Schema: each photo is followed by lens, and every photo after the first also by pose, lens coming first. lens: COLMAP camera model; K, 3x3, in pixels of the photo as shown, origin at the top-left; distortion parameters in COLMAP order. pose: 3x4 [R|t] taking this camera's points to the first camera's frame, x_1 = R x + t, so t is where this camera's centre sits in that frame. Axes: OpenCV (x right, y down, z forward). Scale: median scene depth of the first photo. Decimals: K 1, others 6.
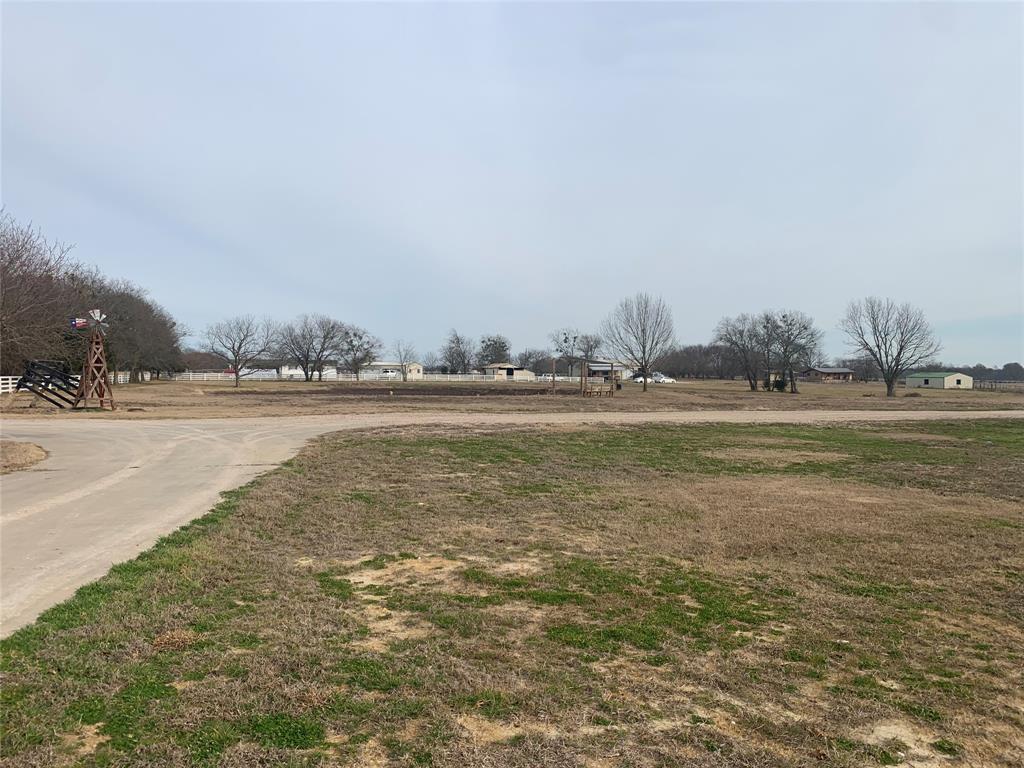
lens RADIAL K [[769.3, 0, 509.2], [0, 769.3, 384.7], [0, 0, 1]] dist [0.042143, -0.055534]
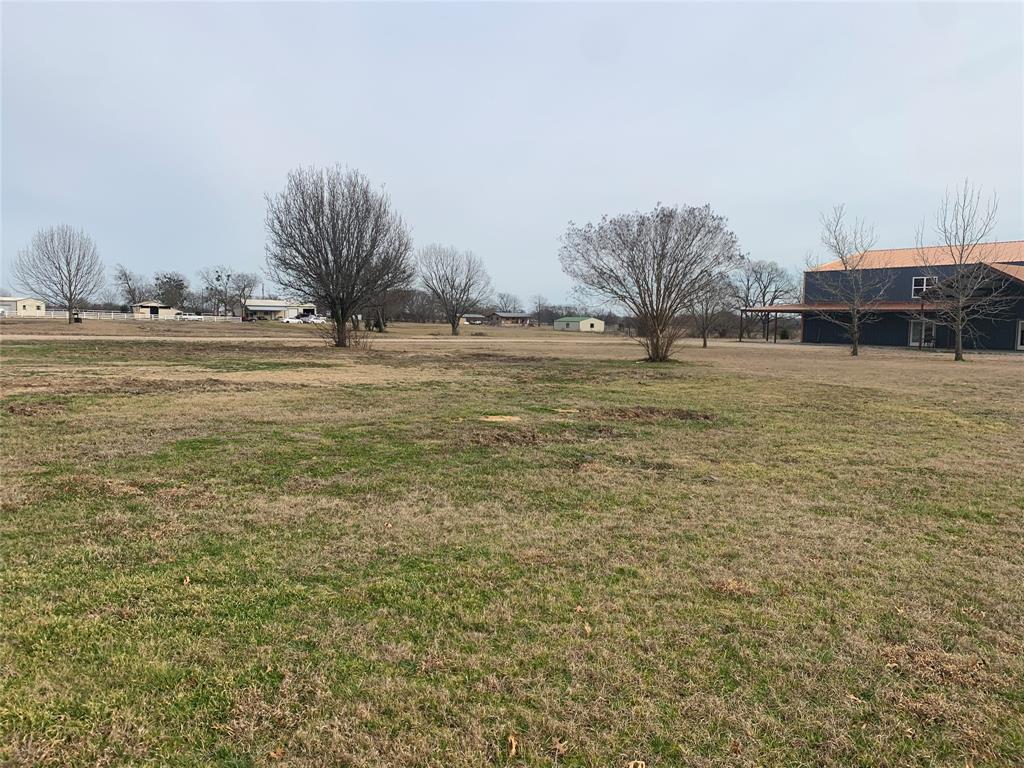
lens RADIAL K [[769.3, 0, 516.9], [0, 769.3, 390.0], [0, 0, 1]] dist [0.042143, -0.055534]
pose [[0.968066, -0.011919, 0.250411, 0.194202], [-0.007359, 0.997088, 0.075909, 0.005678], [-0.250586, -0.075327, 0.965159, -0.044992]]
